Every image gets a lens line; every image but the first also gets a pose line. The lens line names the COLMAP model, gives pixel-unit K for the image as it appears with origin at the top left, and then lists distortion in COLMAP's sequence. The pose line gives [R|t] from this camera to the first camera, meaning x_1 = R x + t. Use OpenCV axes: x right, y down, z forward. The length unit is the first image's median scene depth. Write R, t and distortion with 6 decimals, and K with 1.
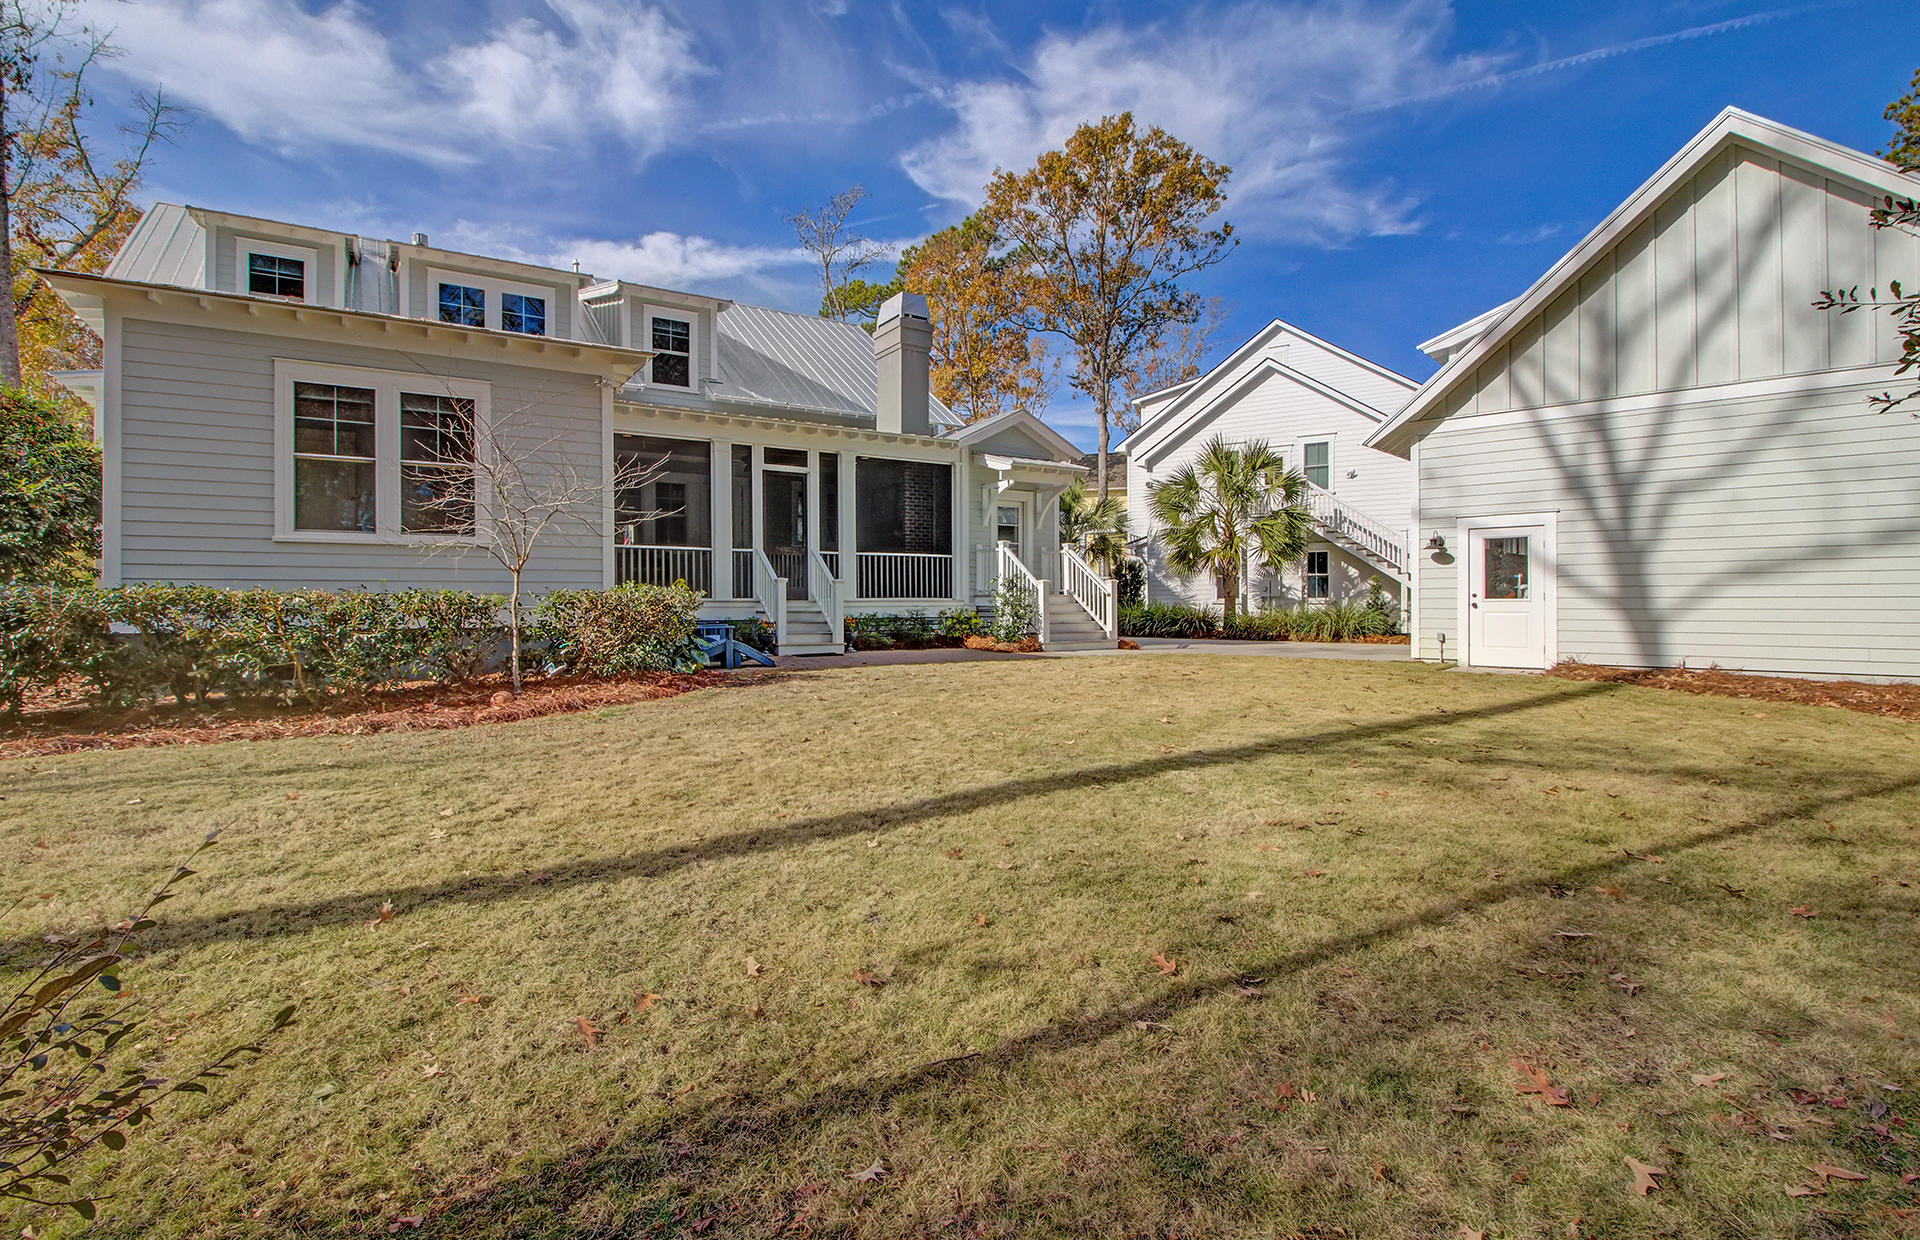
lens RADIAL K [[886.7, 0, 945.1], [0, 886.7, 602.1], [0, 0, 1]] dist [0.000486, -0.000169]
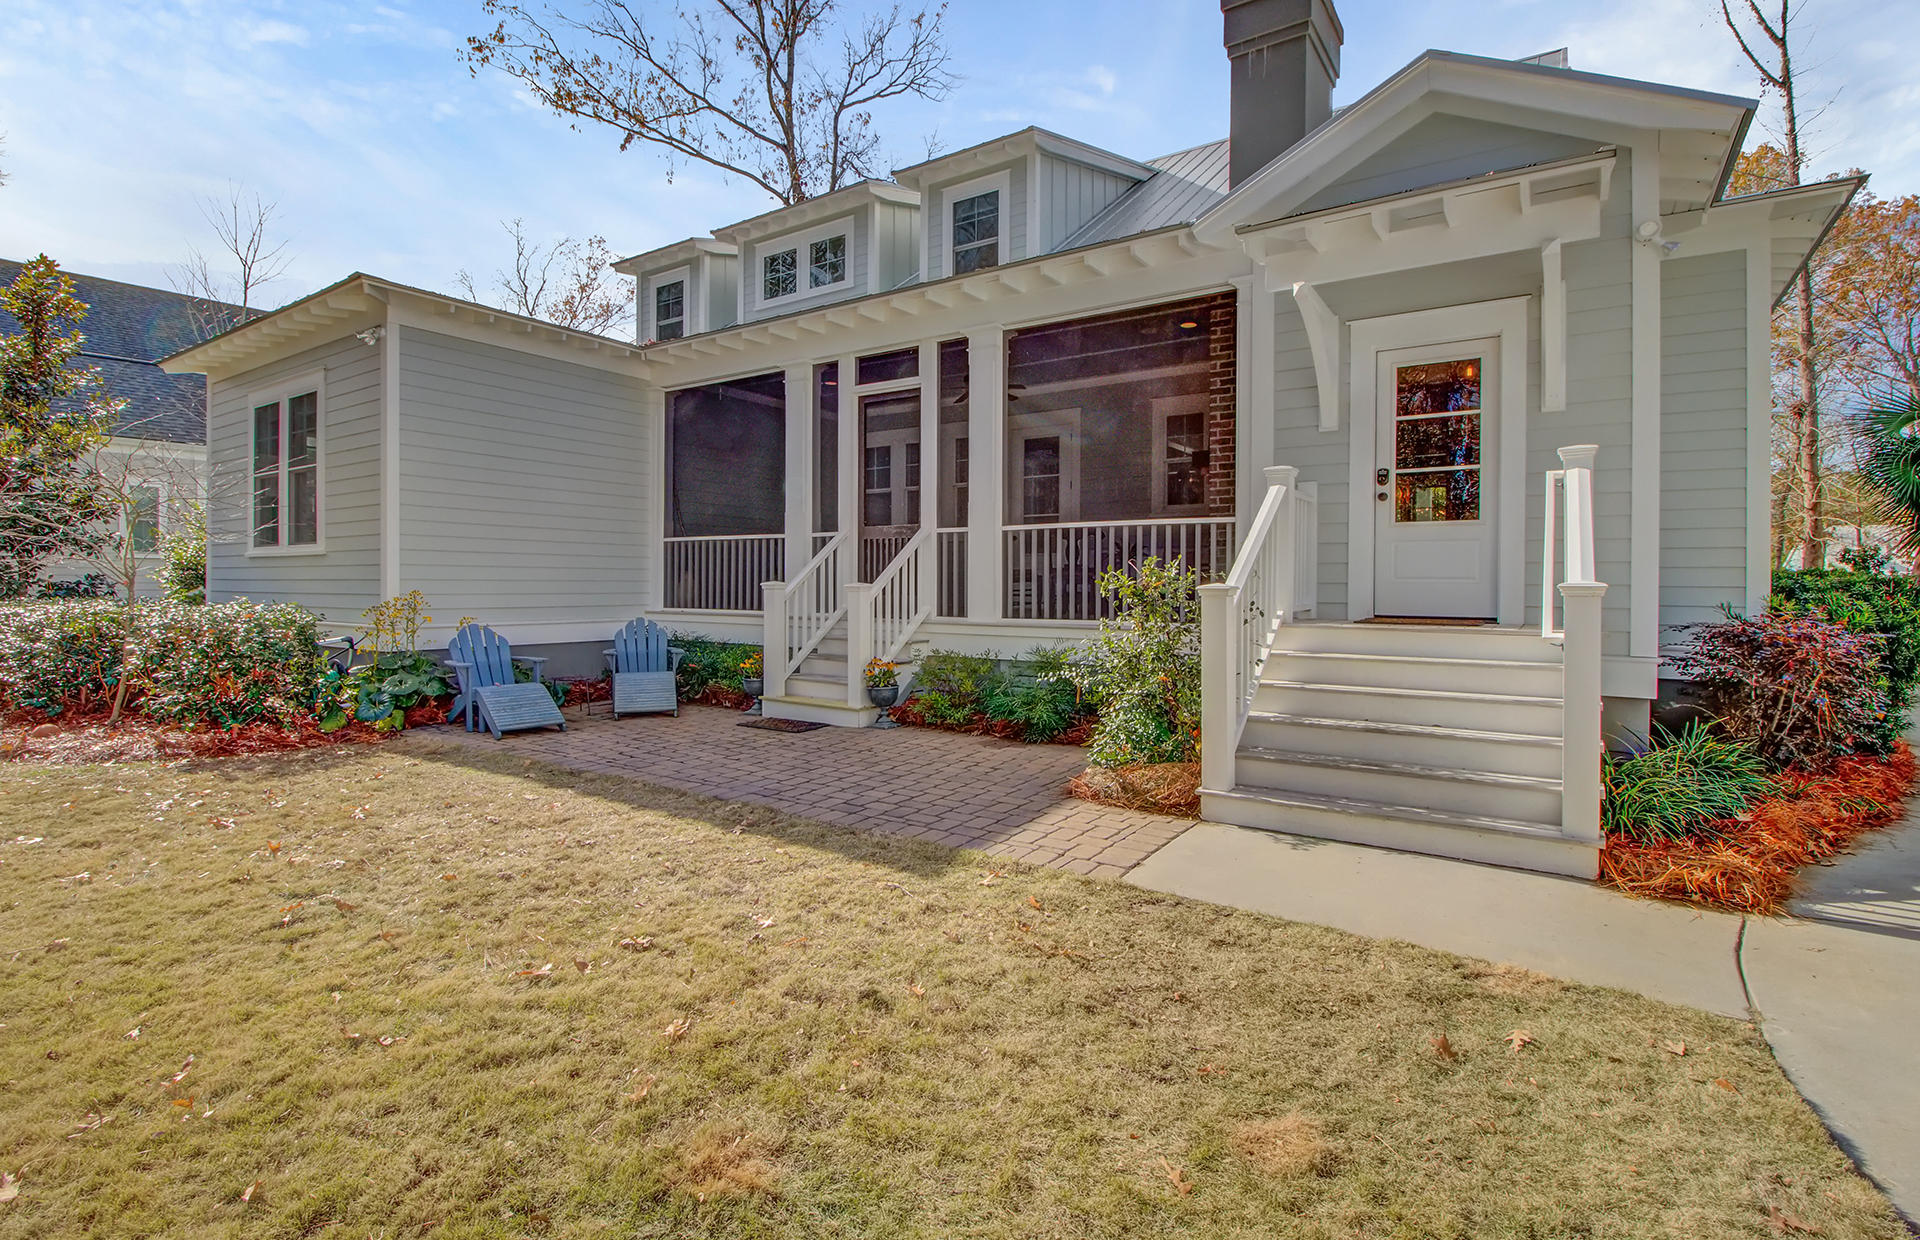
lens RADIAL K [[886.7, 0, 945.1], [0, 886.7, 602.1], [0, 0, 1]] dist [0.000486, -0.000169]
pose [[0.406235, 0.023067, -0.913477, 0.360424], [-0.005955, 0.999727, 0.022597, -0.025577], [0.913749, -0.003740, 0.406261, 0.810957]]
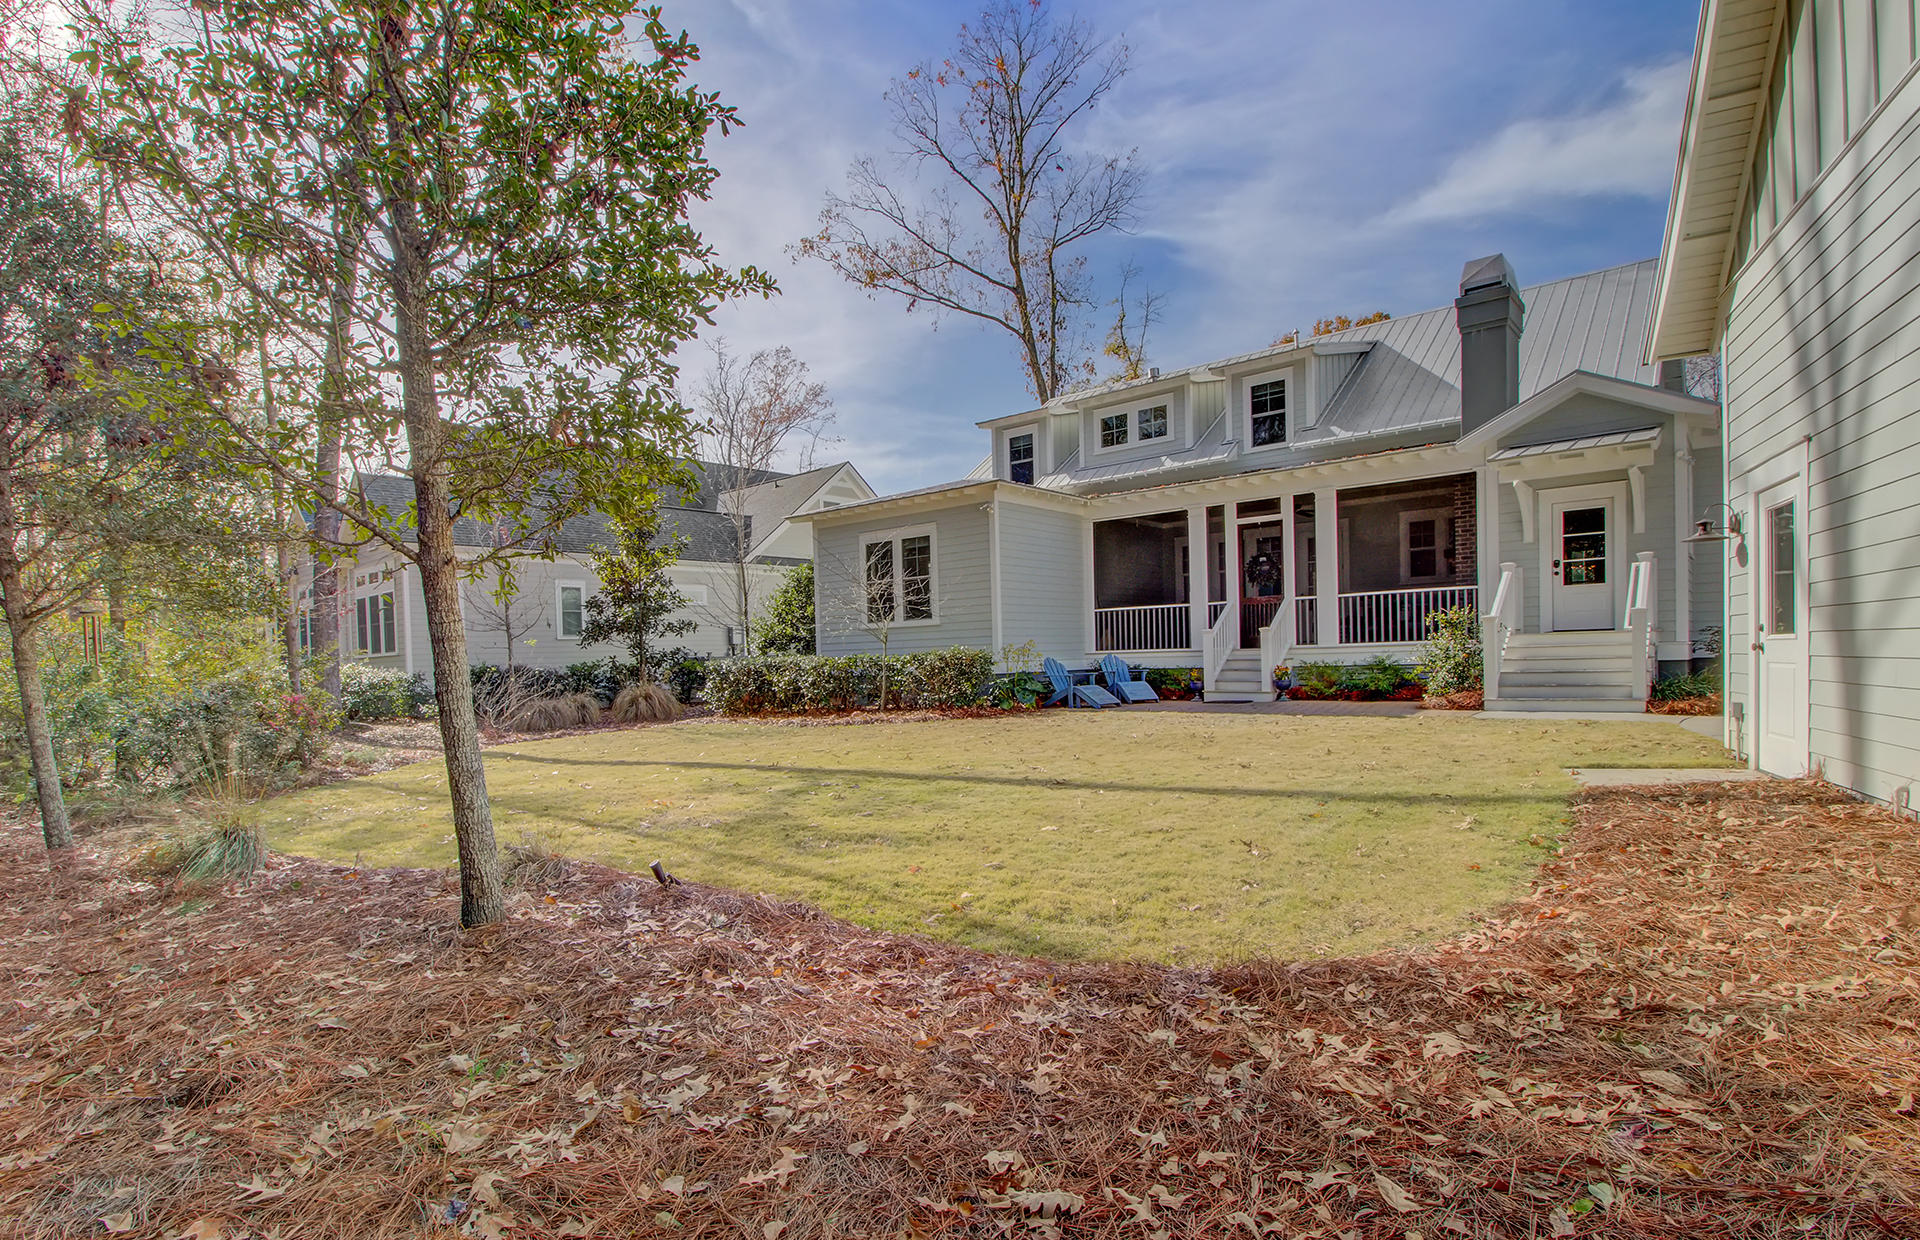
lens RADIAL K [[922.8, 0, 959.8], [0, 922.8, 686.1], [0, 0, 1]] dist [0.007407, -0.000135]
pose [[0.314726, 0.021975, -0.948928, 0.729596], [0.027826, 0.999089, 0.032366, -0.003000], [0.948775, -0.036591, 0.313828, 0.339592]]
